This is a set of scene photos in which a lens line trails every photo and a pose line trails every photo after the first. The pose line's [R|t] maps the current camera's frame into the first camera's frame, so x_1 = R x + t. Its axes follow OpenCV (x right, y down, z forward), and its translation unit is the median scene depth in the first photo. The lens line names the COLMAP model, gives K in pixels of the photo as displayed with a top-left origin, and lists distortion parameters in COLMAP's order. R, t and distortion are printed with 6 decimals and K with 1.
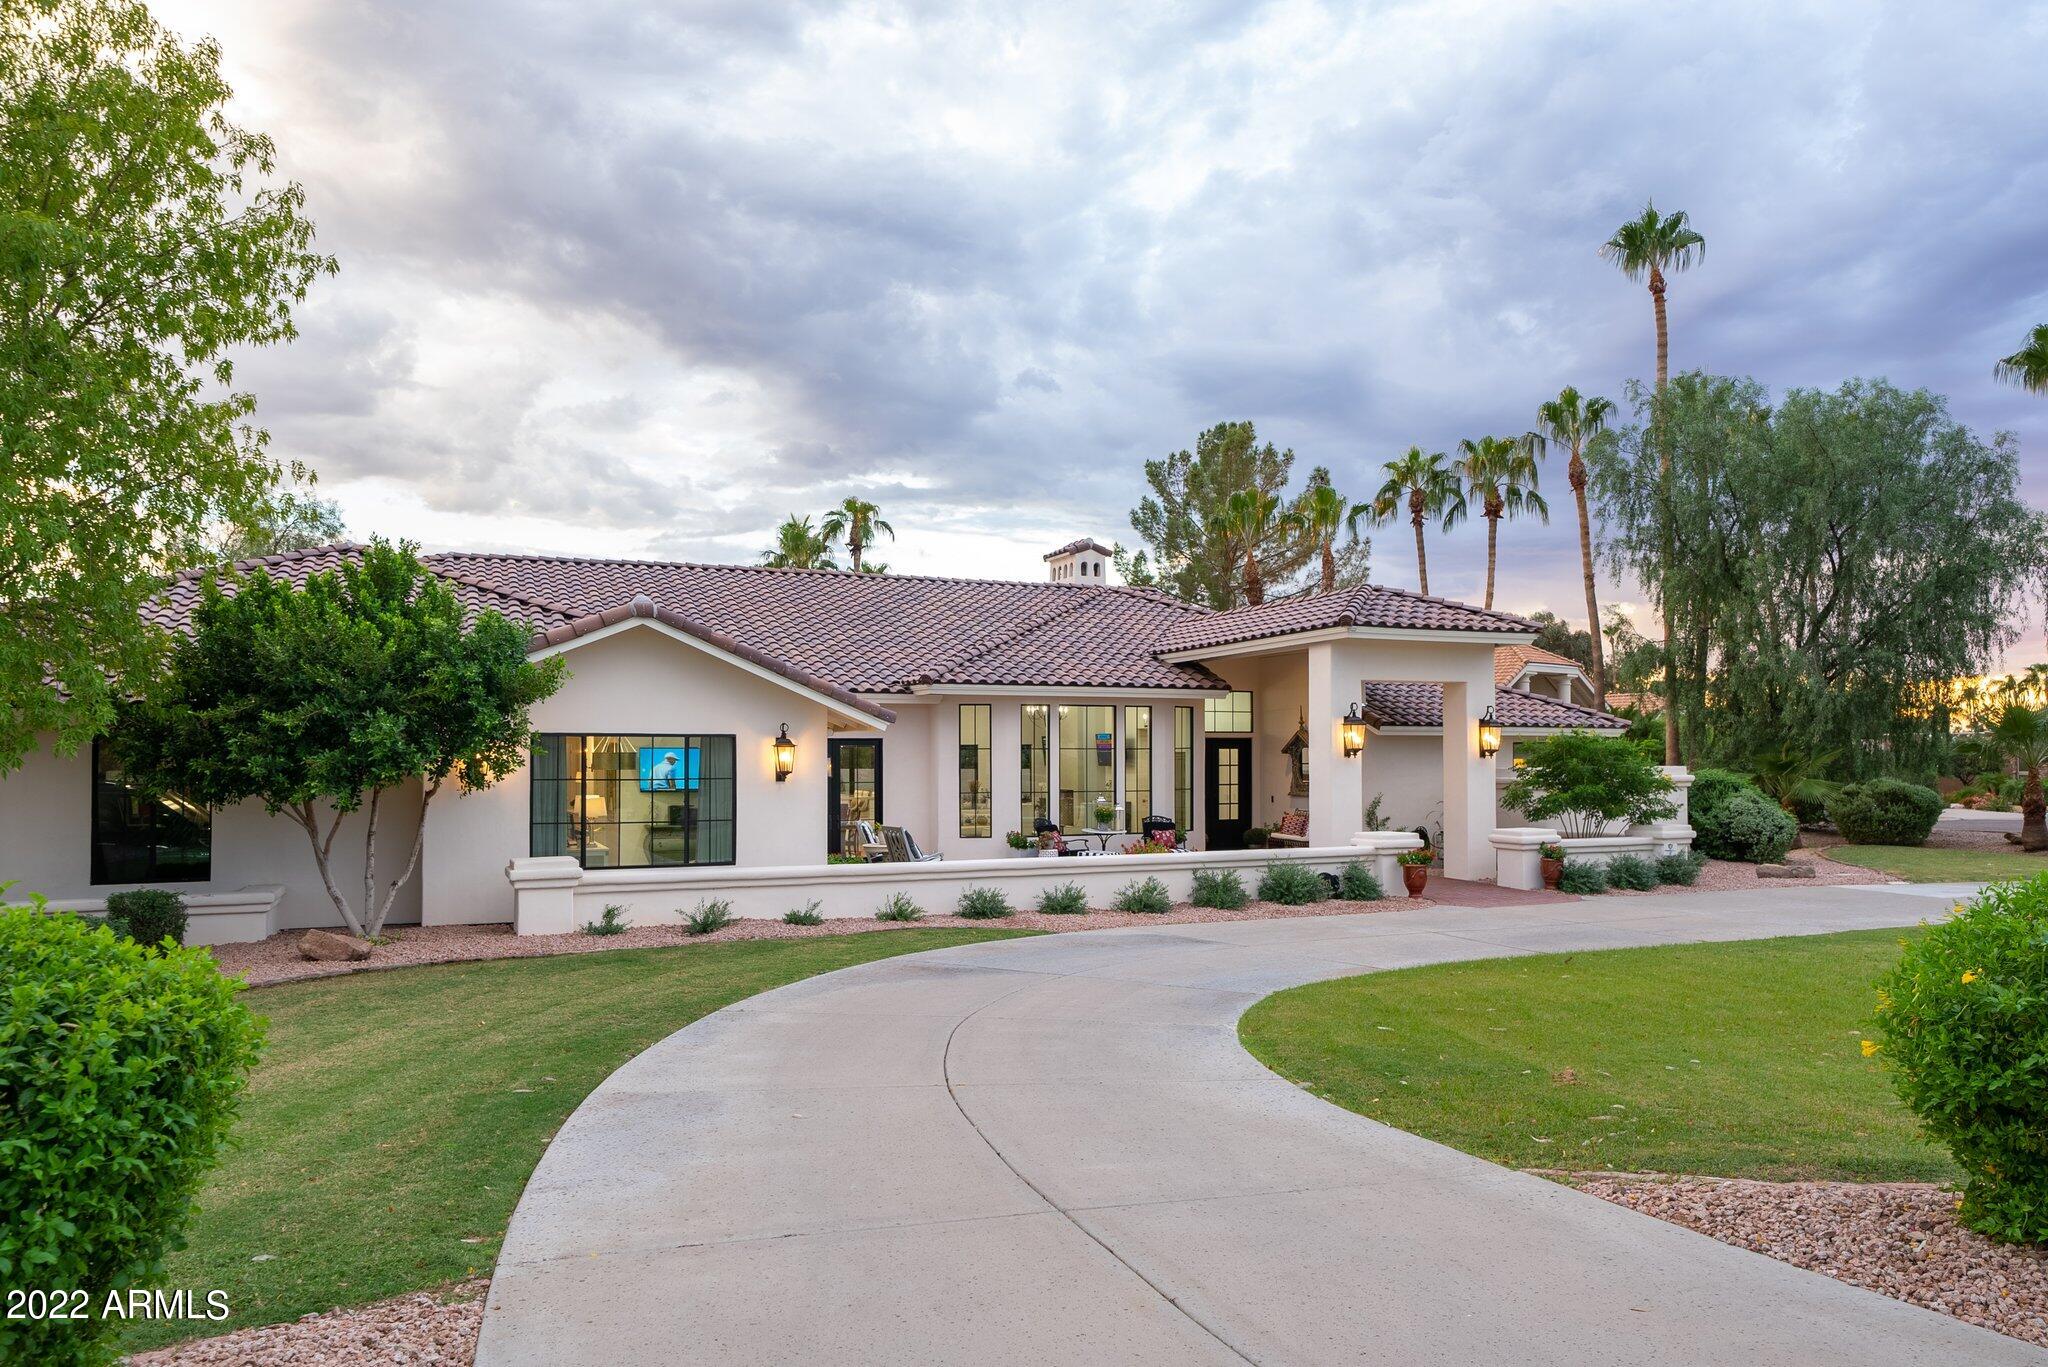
lens RADIAL K [[1444.8, 0, 1031.4], [0, 1444.8, 736.6], [0, 0, 1]] dist [0.005376, -0.000452]
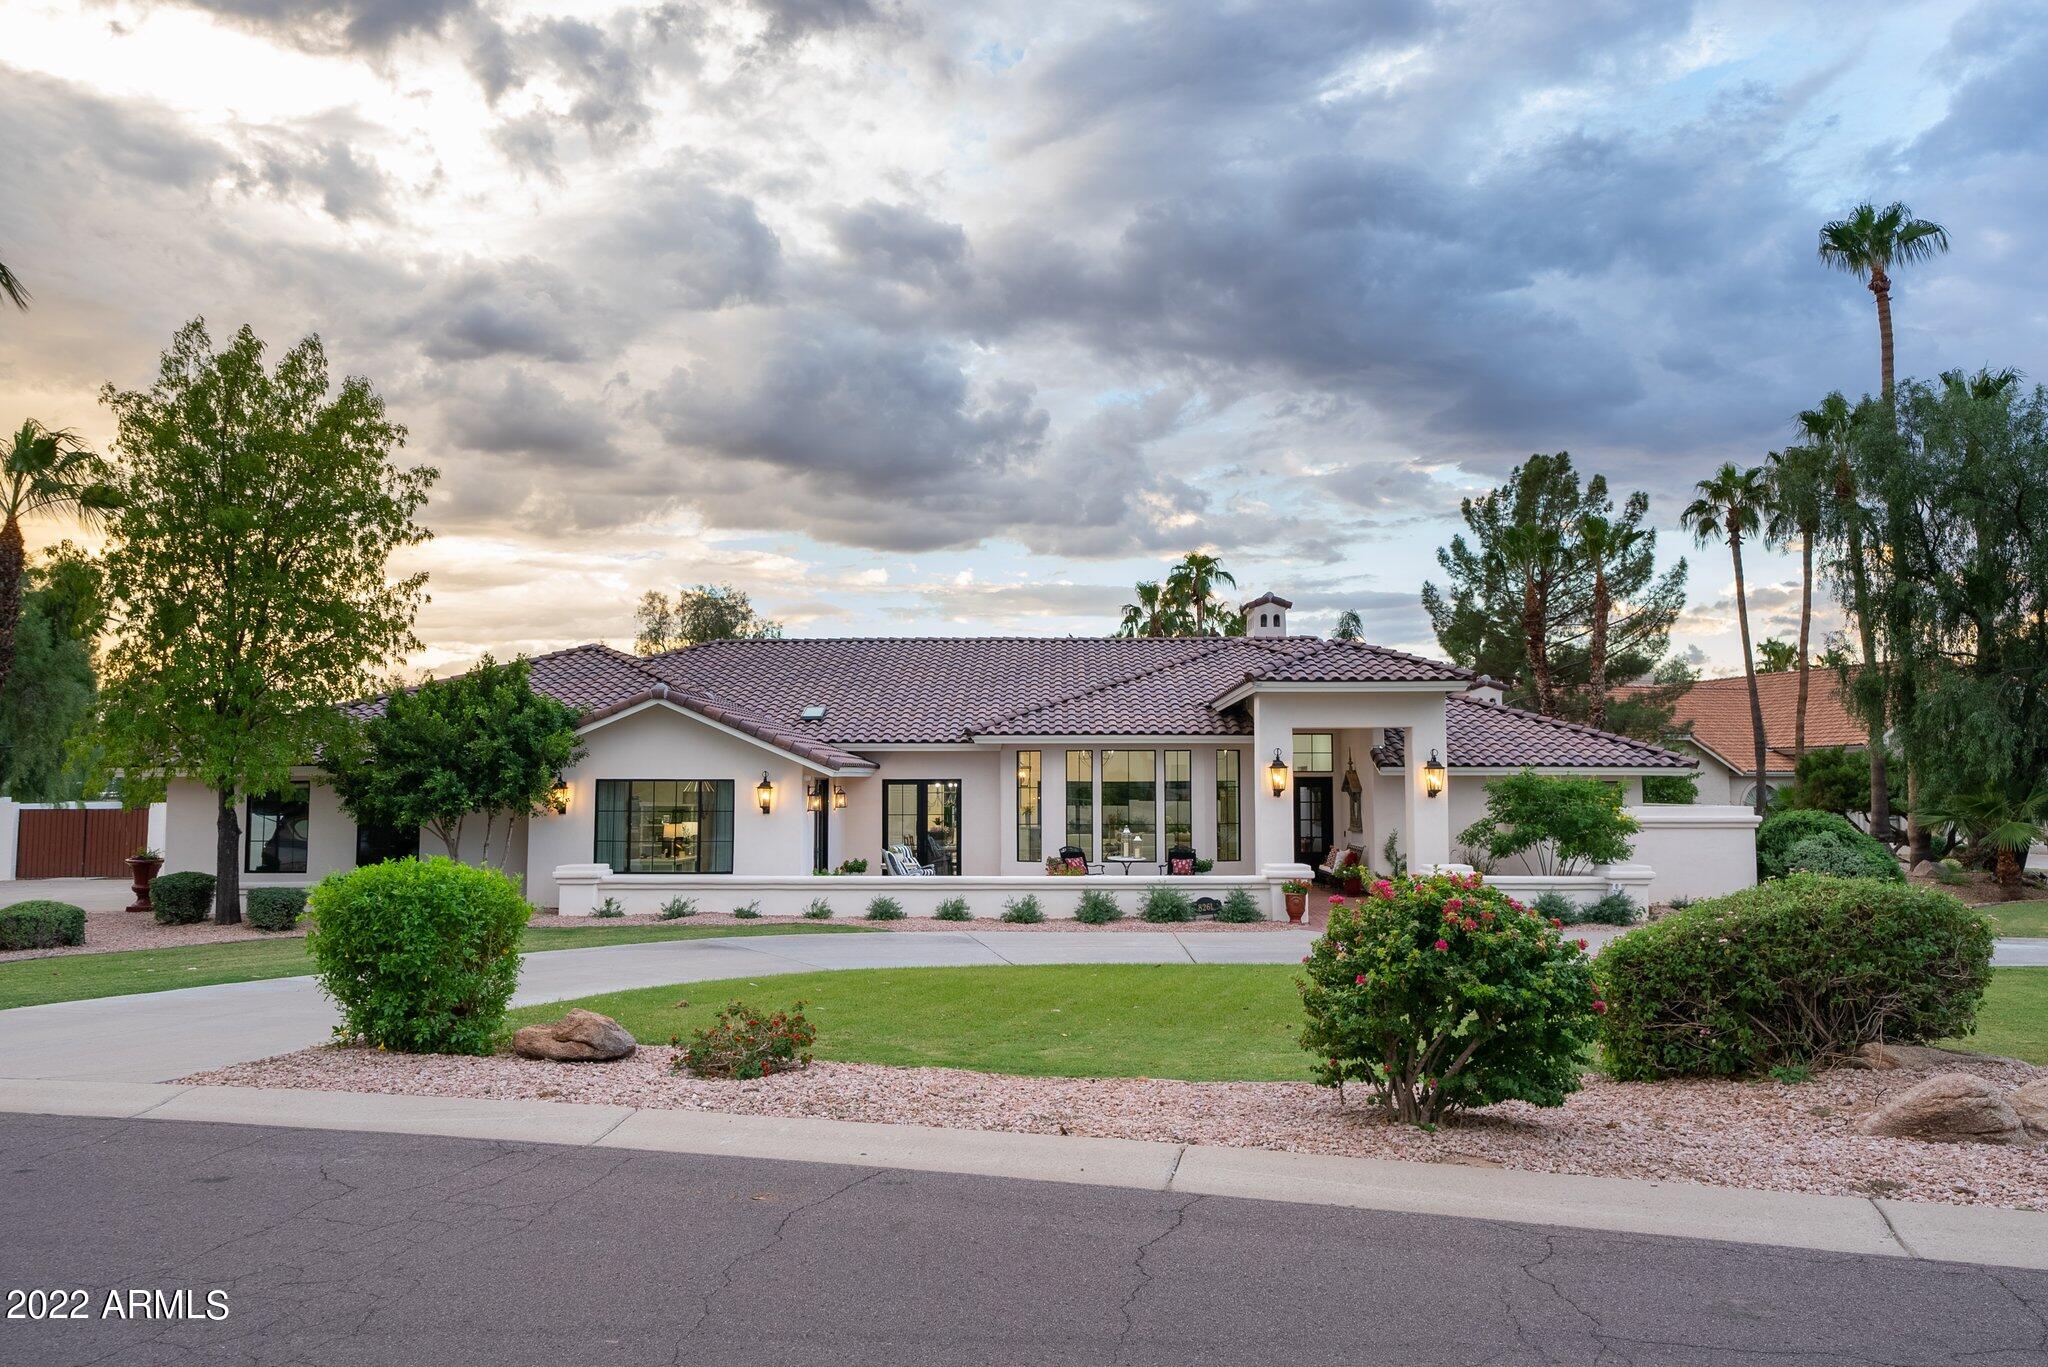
lens RADIAL K [[1444.8, 0, 1031.4], [0, 1444.8, 736.6], [0, 0, 1]] dist [0.005376, -0.000452]
pose [[0.897753, -0.011153, -0.440358, 0.271930], [0.004127, 0.999848, -0.016910, -0.007366], [0.440480, 0.013364, 0.897663, -0.049636]]
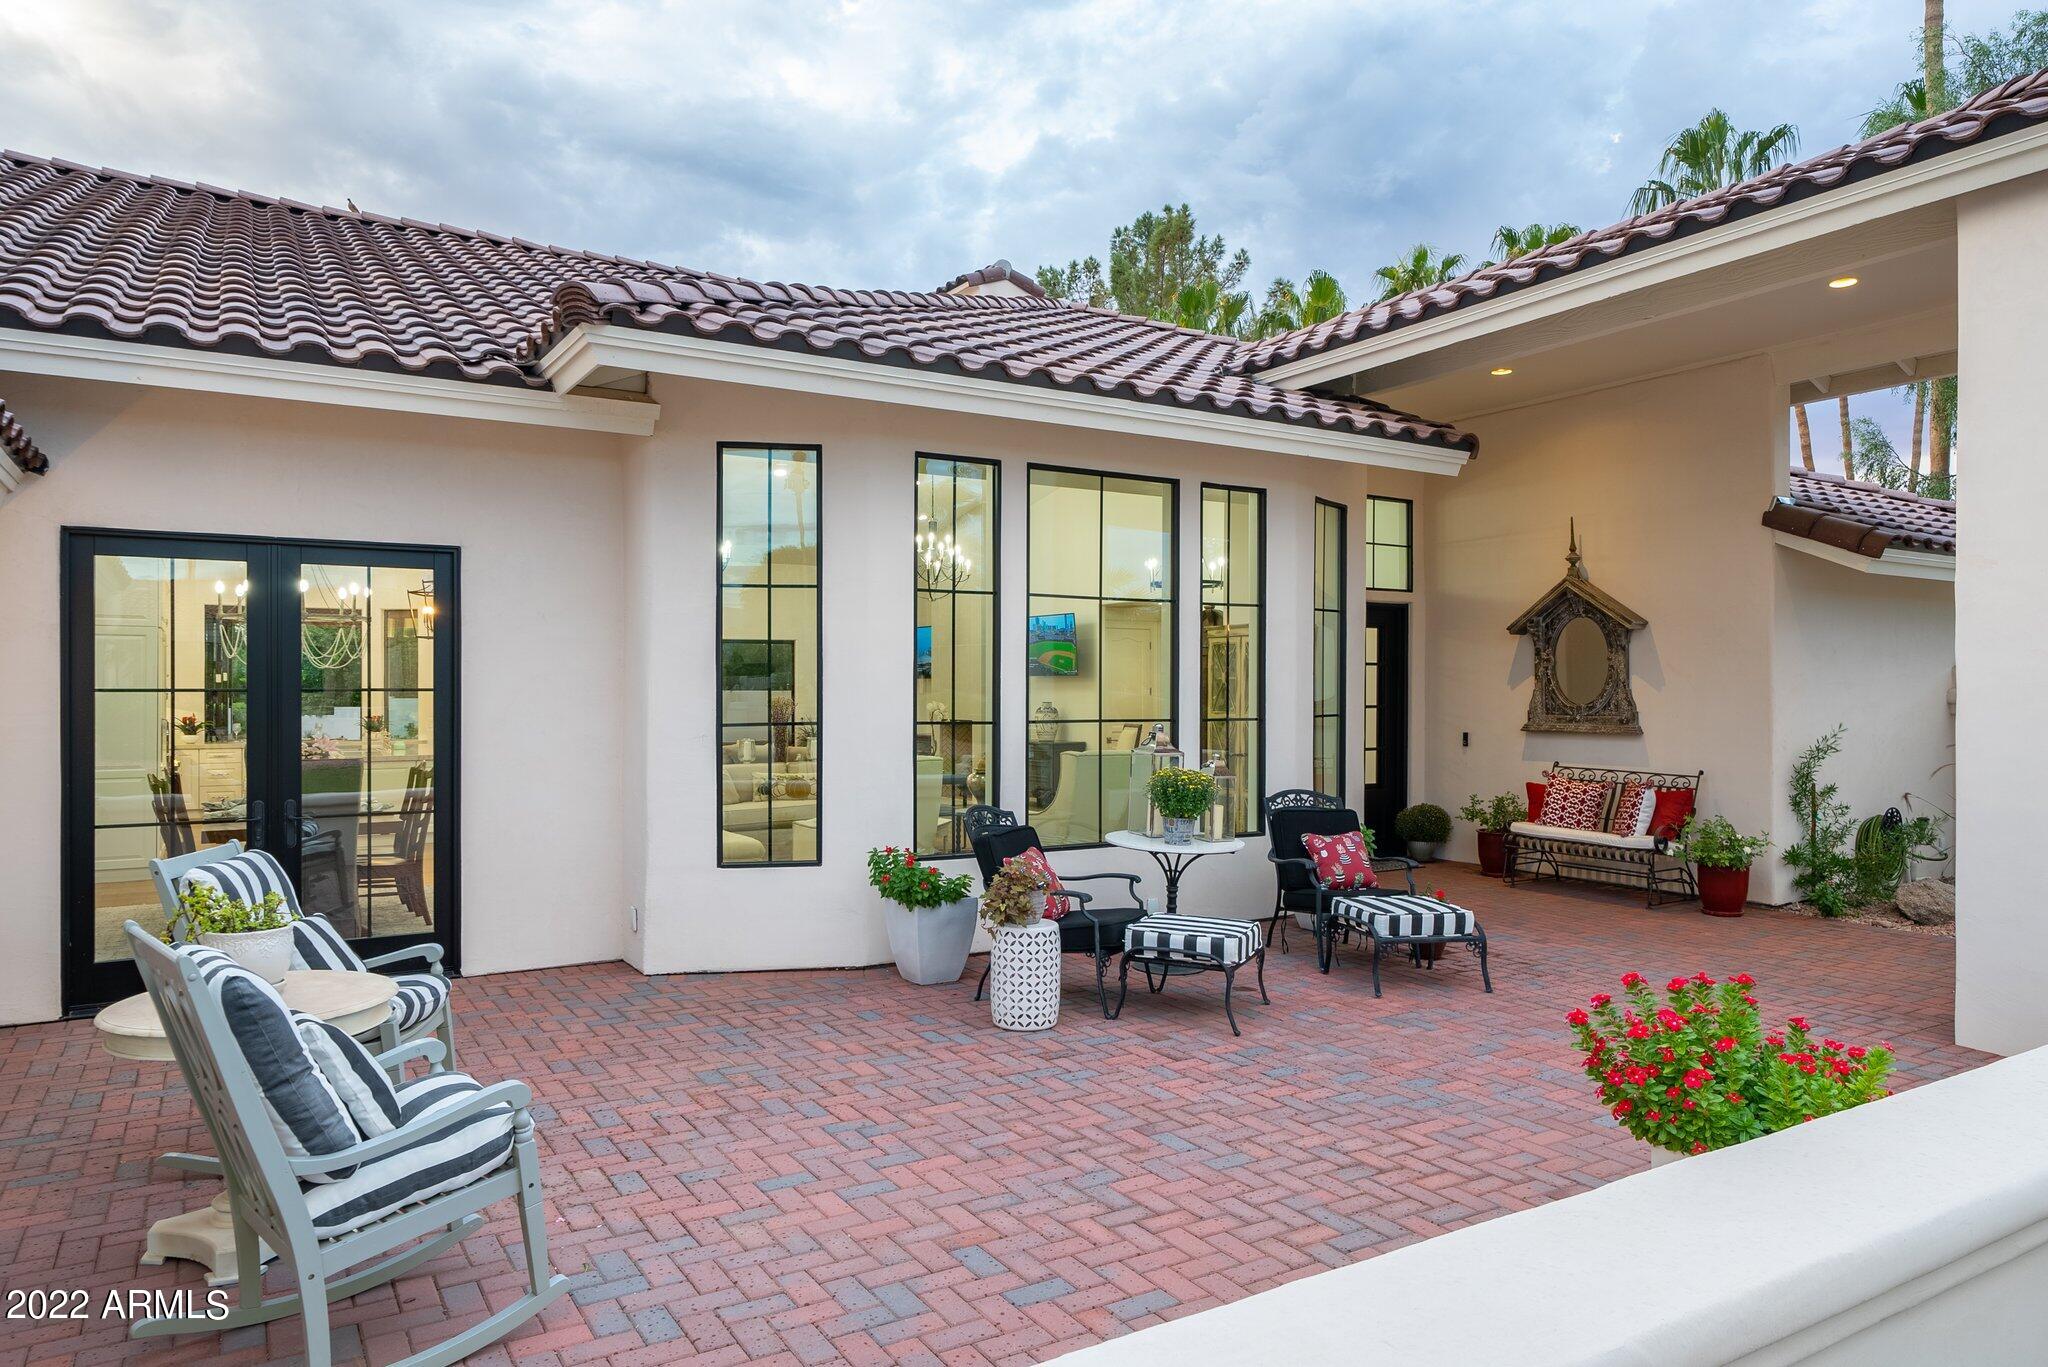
lens RADIAL K [[1327.6, 0, 1084.6], [0, 1327.6, 711.4], [0, 0, 1]] dist [-0.000249, -0.001089]
pose [[0.986284, 0.004103, 0.165004, -0.007079], [-0.008395, 0.999644, 0.025322, 0.014919], [-0.164841, -0.026360, 0.985968, 0.375508]]
